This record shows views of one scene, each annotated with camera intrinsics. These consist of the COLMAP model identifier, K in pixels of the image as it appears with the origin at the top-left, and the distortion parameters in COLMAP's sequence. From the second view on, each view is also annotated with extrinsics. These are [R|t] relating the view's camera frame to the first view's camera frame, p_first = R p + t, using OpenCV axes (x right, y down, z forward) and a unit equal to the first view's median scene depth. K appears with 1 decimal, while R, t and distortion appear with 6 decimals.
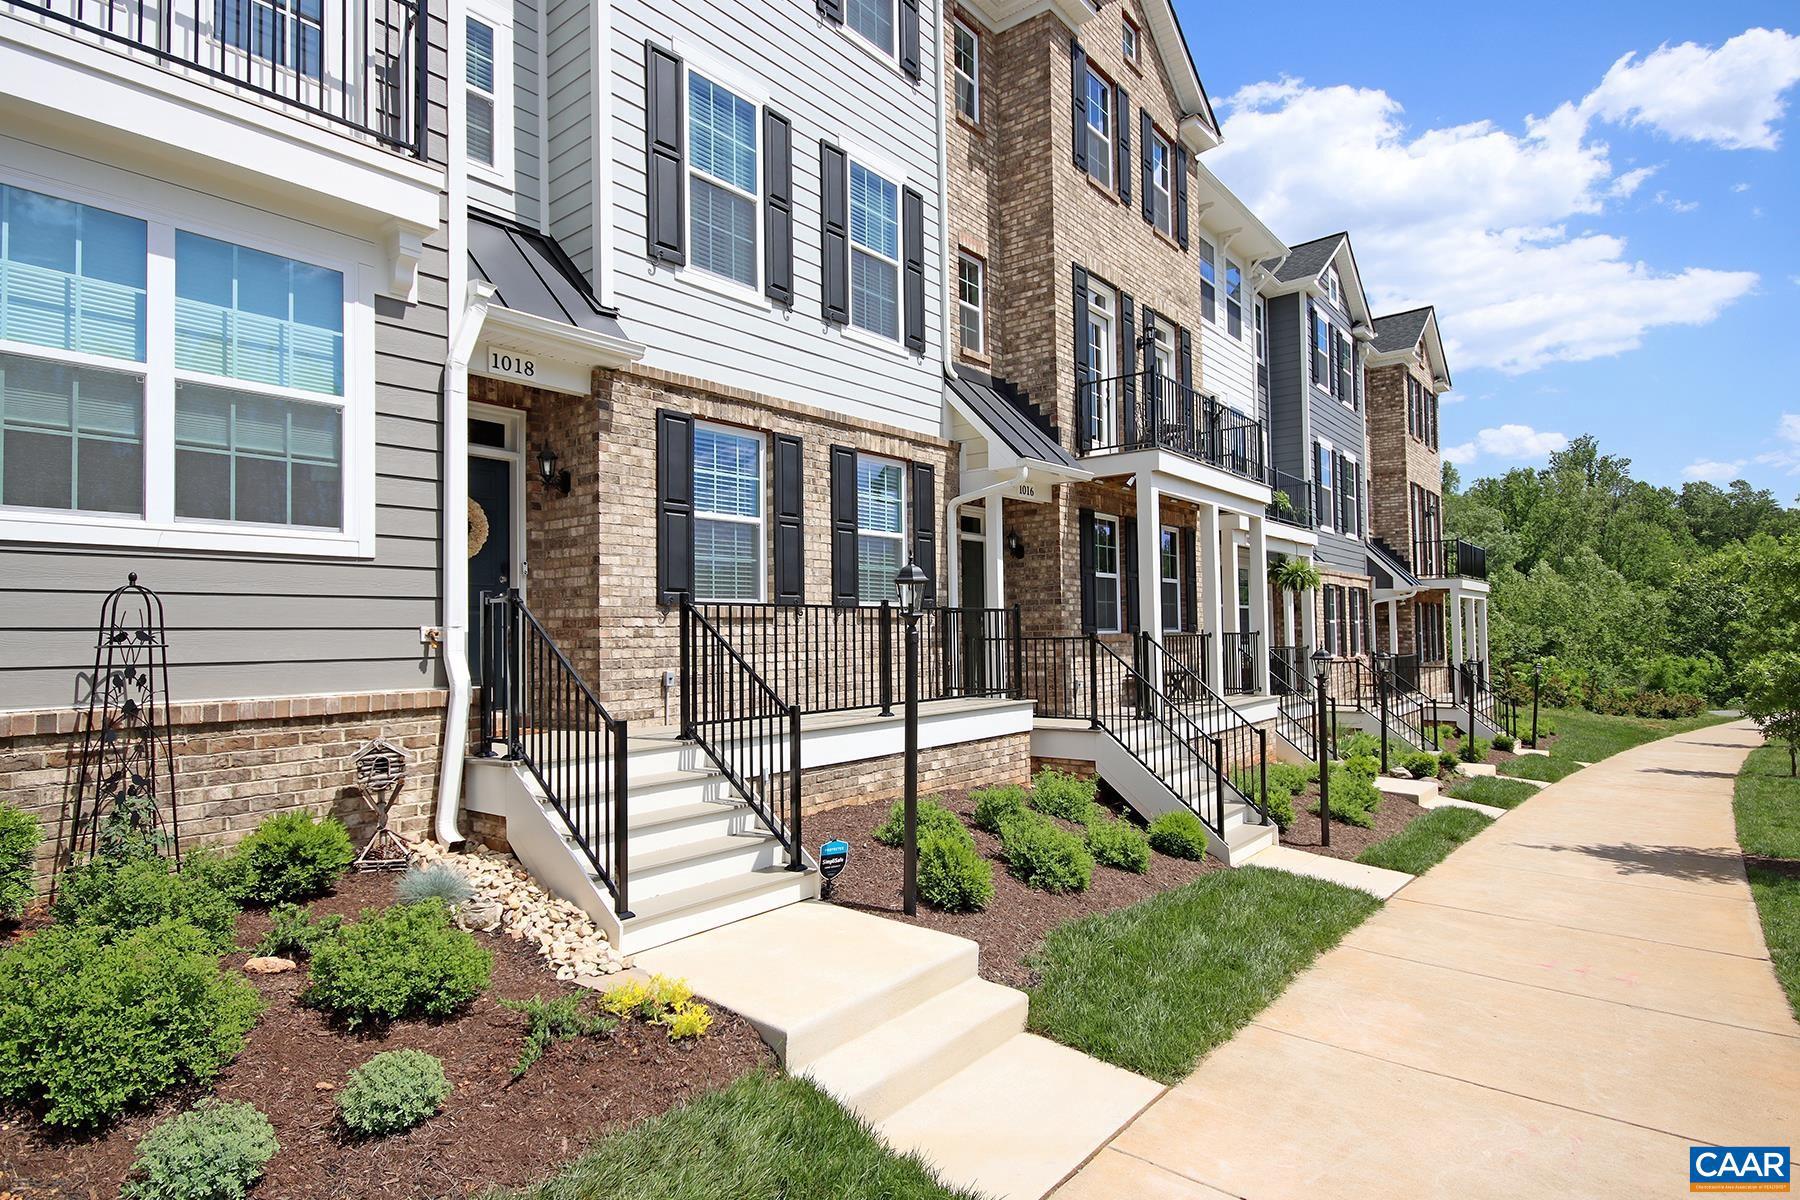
lens RADIAL K [[968.0, 0, 877.4], [0, 968.0, 598.7], [0, 0, 1]] dist [-0.000794, 0.000331]
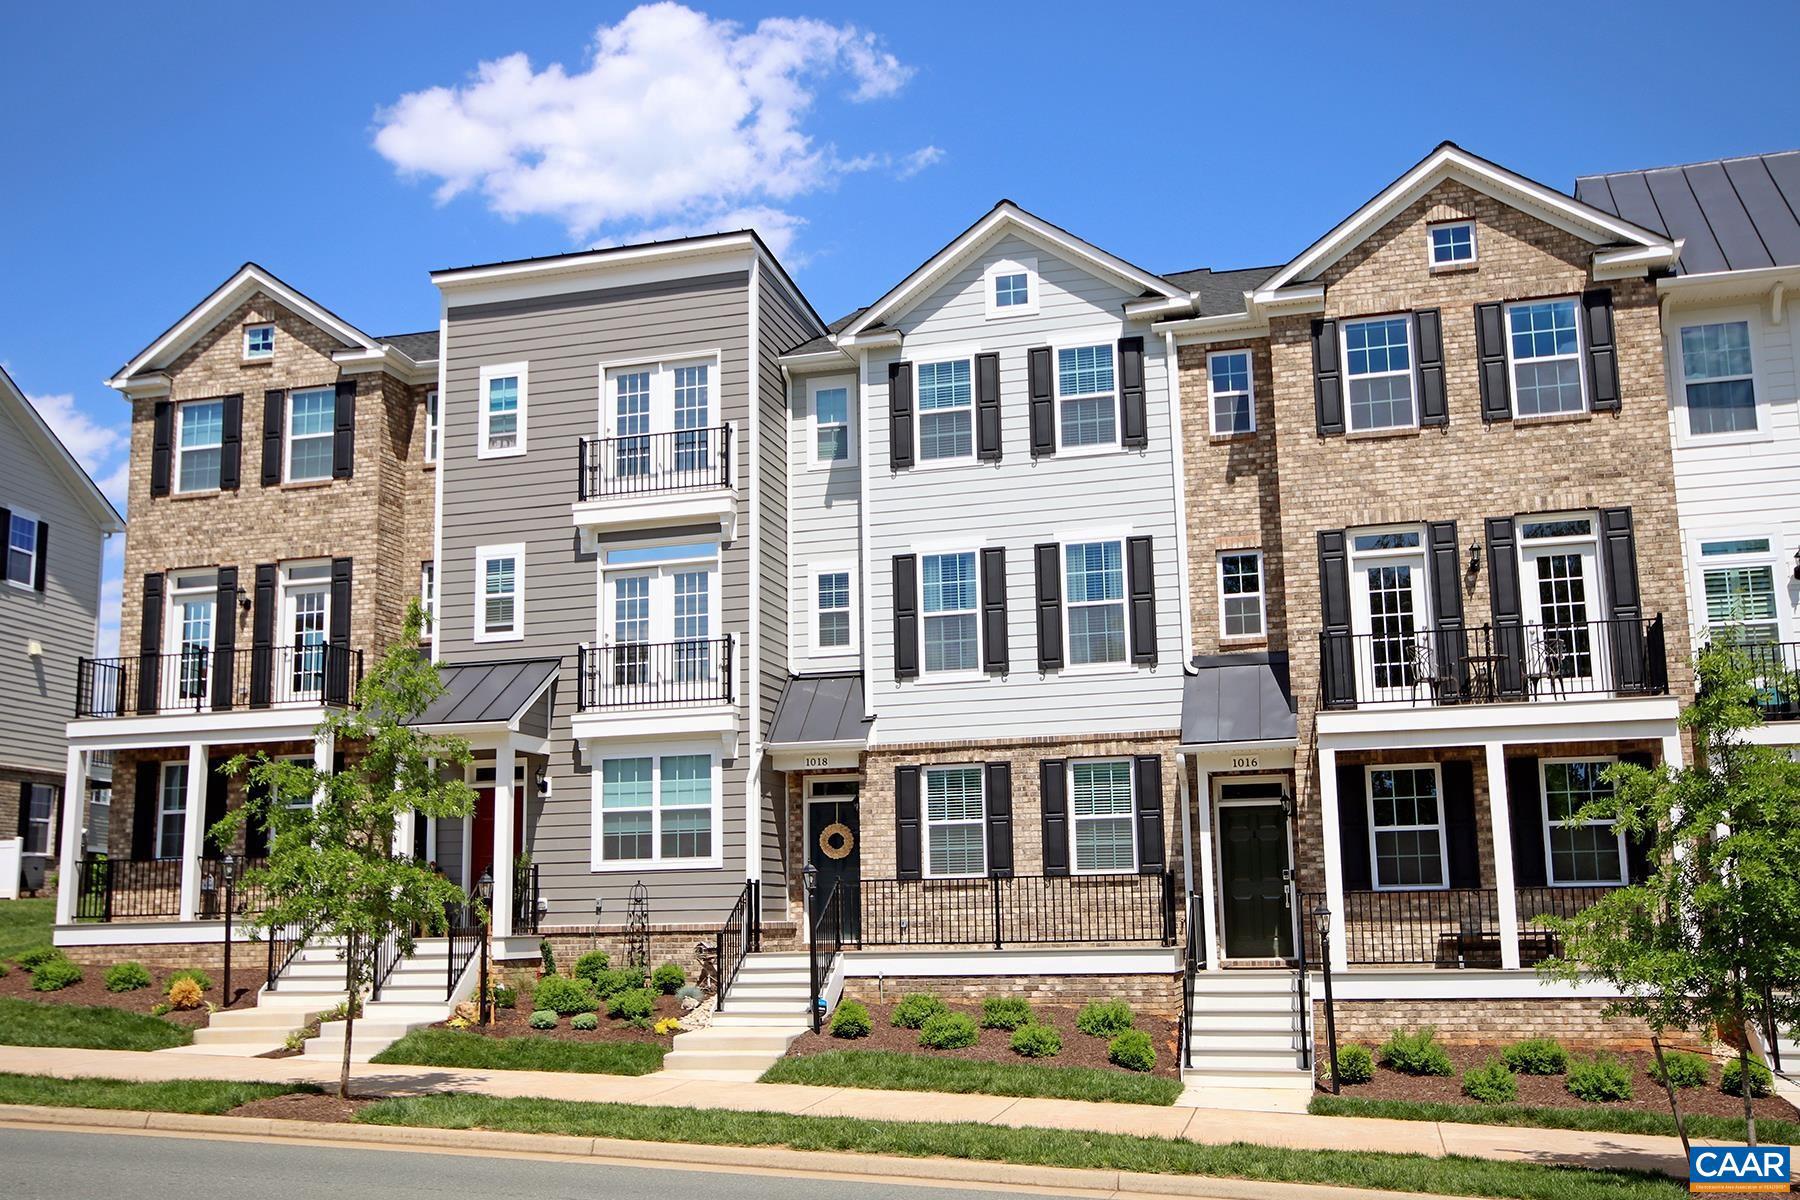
lens RADIAL K [[1795.0, 0, 900.0], [0, 1795.0, 600.0], [0, 0, 1]] dist [0.016347, 0.005530]
pose [[0.388830, -0.159564, -0.907386, 2.719299], [0.045105, 0.987004, -0.154237, 0.007516], [0.920205, 0.019044, 0.390974, -0.265234]]
